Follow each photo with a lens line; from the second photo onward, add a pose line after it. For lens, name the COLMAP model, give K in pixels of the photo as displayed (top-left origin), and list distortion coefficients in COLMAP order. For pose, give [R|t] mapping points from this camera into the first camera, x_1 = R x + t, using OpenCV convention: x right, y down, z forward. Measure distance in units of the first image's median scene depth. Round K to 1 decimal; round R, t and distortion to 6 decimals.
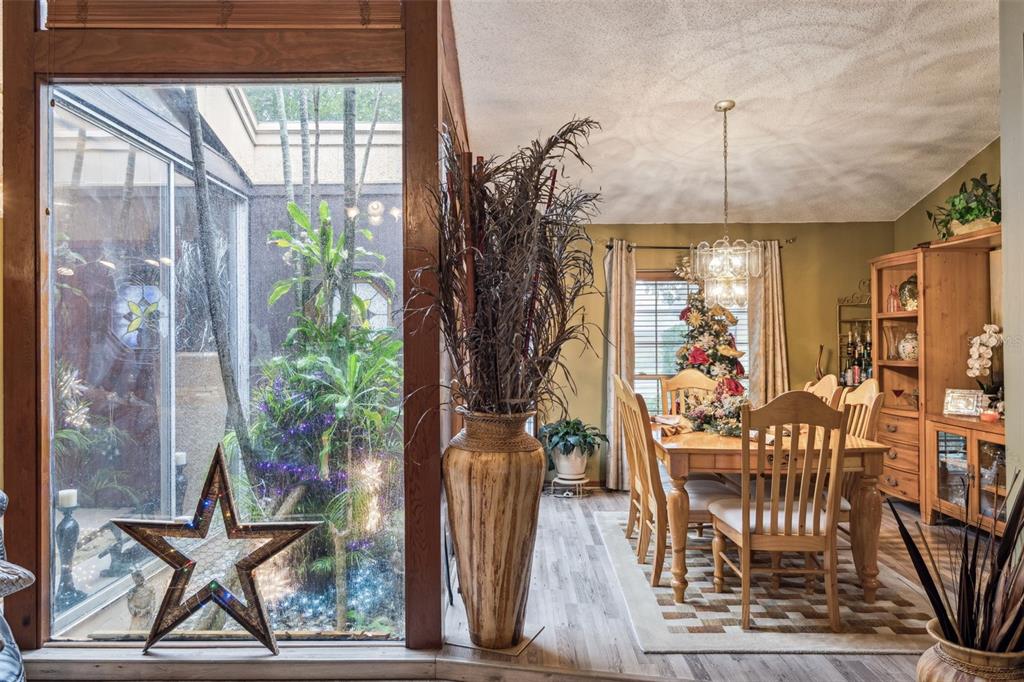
lens RADIAL K [[739.0, 0, 512.0], [0, 739.0, 341.0], [0, 0, 1]] dist [0.001932, 0.000706]
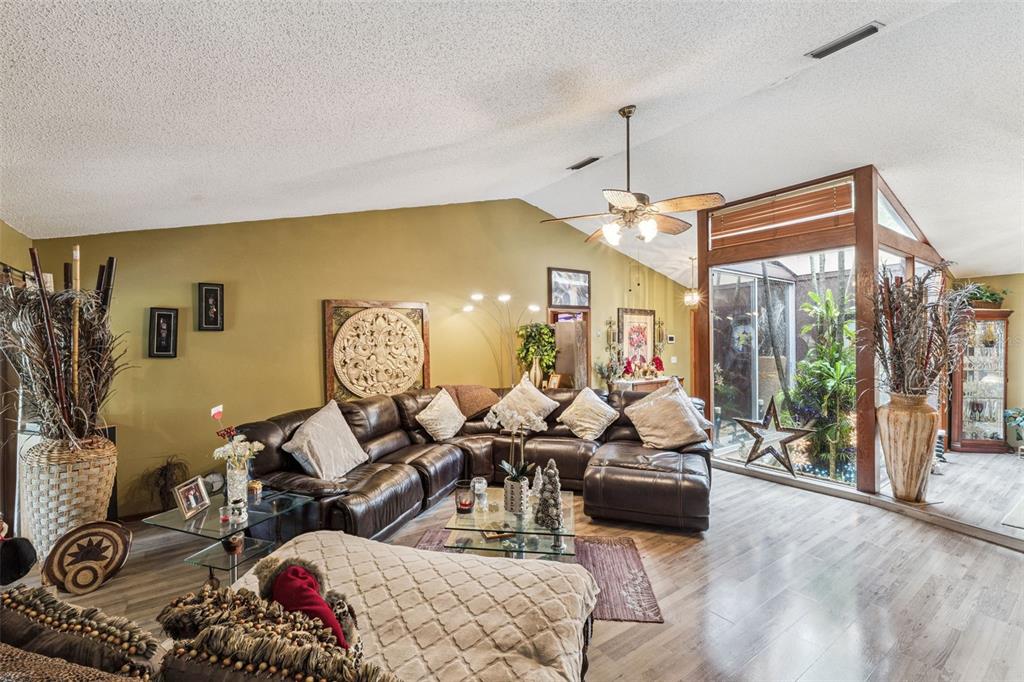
lens RADIAL K [[451.1, 0, 514.4], [0, 451.1, 338.5], [0, 0, 1]] dist [-0.002685, -0.000275]
pose [[0.591714, -0.002495, -0.806144, 0.361538], [0.004930, 0.999988, 0.000523, -0.070318], [0.806133, -0.004284, 0.591719, -0.709065]]
